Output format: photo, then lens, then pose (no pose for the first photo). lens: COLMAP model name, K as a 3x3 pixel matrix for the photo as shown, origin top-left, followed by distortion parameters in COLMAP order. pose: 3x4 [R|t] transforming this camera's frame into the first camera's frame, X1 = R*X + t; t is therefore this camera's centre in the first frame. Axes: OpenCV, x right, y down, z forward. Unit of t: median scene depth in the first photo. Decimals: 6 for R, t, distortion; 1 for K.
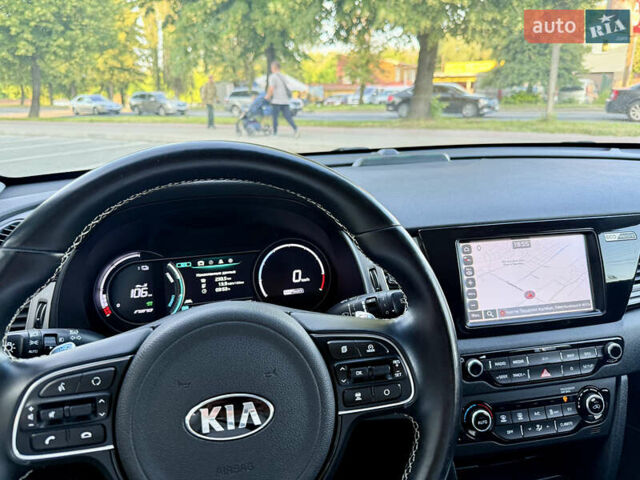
lens RADIAL K [[481.1, 0, 330.1], [0, 481.1, 239.4], [0, 0, 1]] dist [-0.033740, 0.001118]
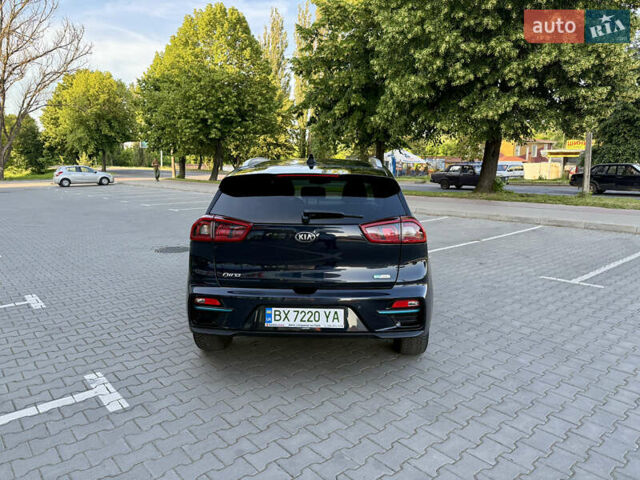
lens RADIAL K [[458.6, 0, 320.0], [0, 458.6, 240.0], [0, 0, 1]] dist [0.027843, -0.054009]
pose [[0.956571, 0.061933, -0.284844, 0.070568], [-0.098326, 0.988454, -0.115282, 0.041067], [0.274415, 0.138283, 0.951617, -0.183625]]
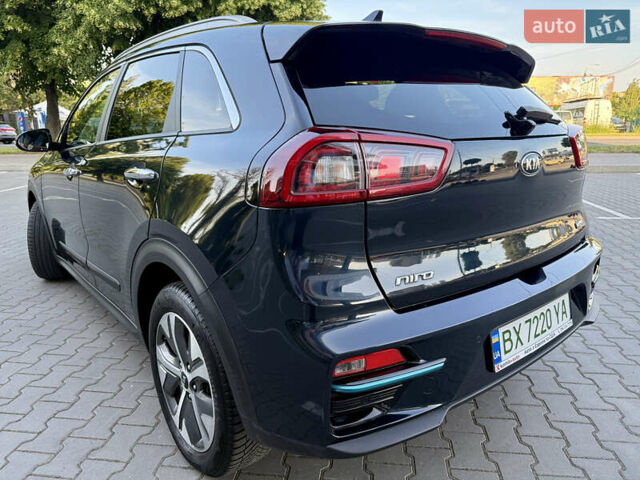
lens RADIAL K [[459.6, 0, 320.0], [0, 459.6, 240.0], [0, 0, 1]] dist [0.003332, 0.002492]
pose [[0.911177, -0.092837, 0.401420, -0.011260], [0.113298, 0.993181, -0.027480, 0.034900], [-0.396132, 0.070520, 0.915482, -0.115912]]
